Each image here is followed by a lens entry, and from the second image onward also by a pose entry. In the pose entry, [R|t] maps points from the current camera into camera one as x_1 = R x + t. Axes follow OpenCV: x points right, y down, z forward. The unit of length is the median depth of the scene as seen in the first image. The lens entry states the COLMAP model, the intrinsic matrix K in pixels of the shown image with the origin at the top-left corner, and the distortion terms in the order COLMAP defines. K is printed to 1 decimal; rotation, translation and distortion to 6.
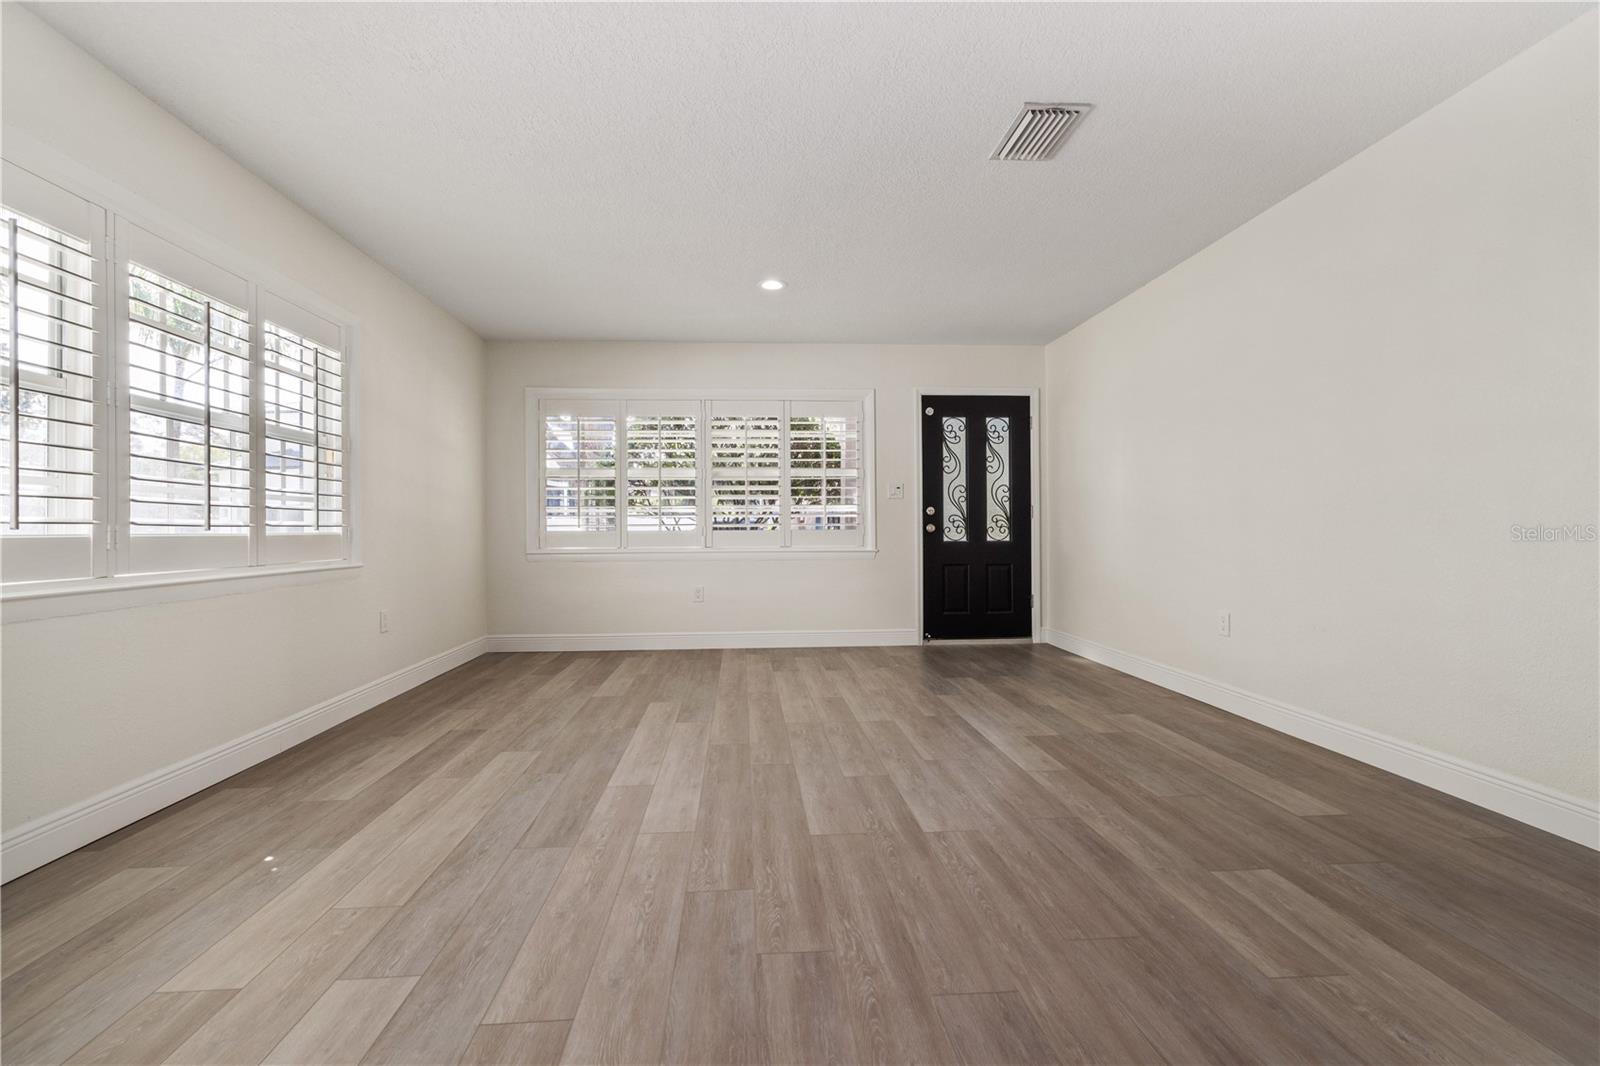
lens RADIAL K [[683.2, 0, 788.0], [0, 683.2, 546.7], [0, 0, 1]] dist [-0.000192, -0.000366]
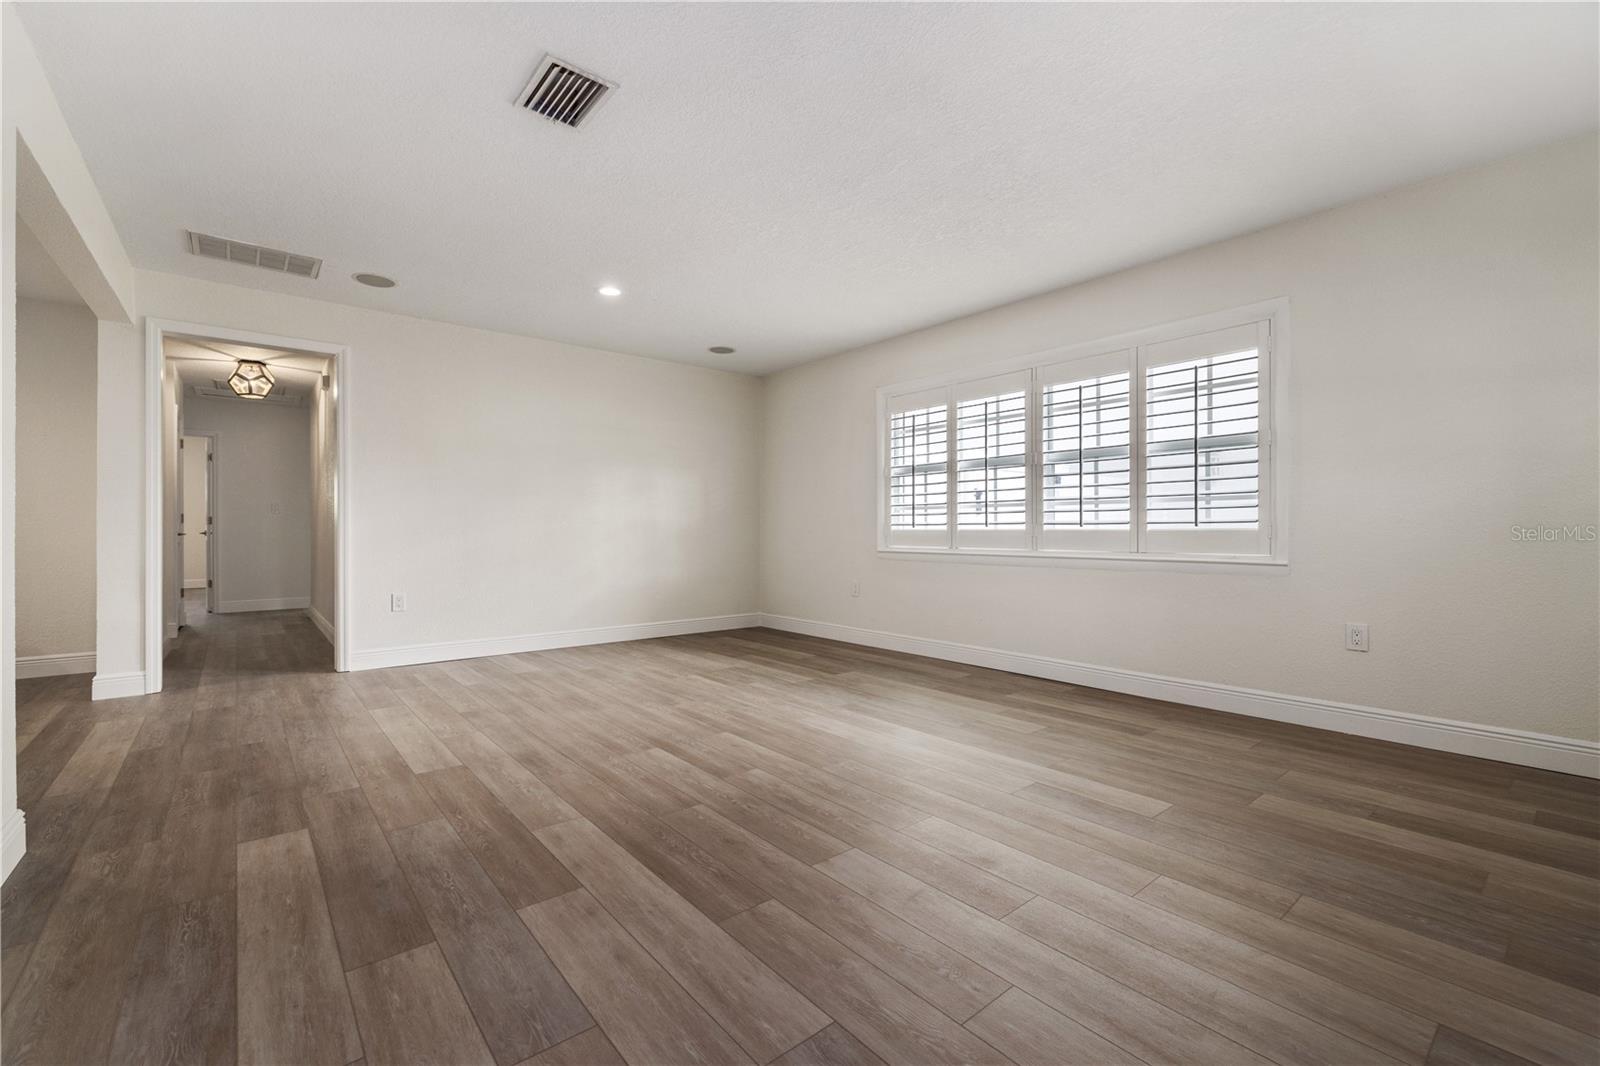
lens RADIAL K [[683.2, 0, 788.0], [0, 683.2, 546.7], [0, 0, 1]] dist [-0.000192, -0.000366]
pose [[-0.820522, 0.023152, -0.571146, 0.685573], [-0.007756, 0.998636, 0.051624, -0.058191], [0.571563, 0.046789, -0.819223, 2.029991]]
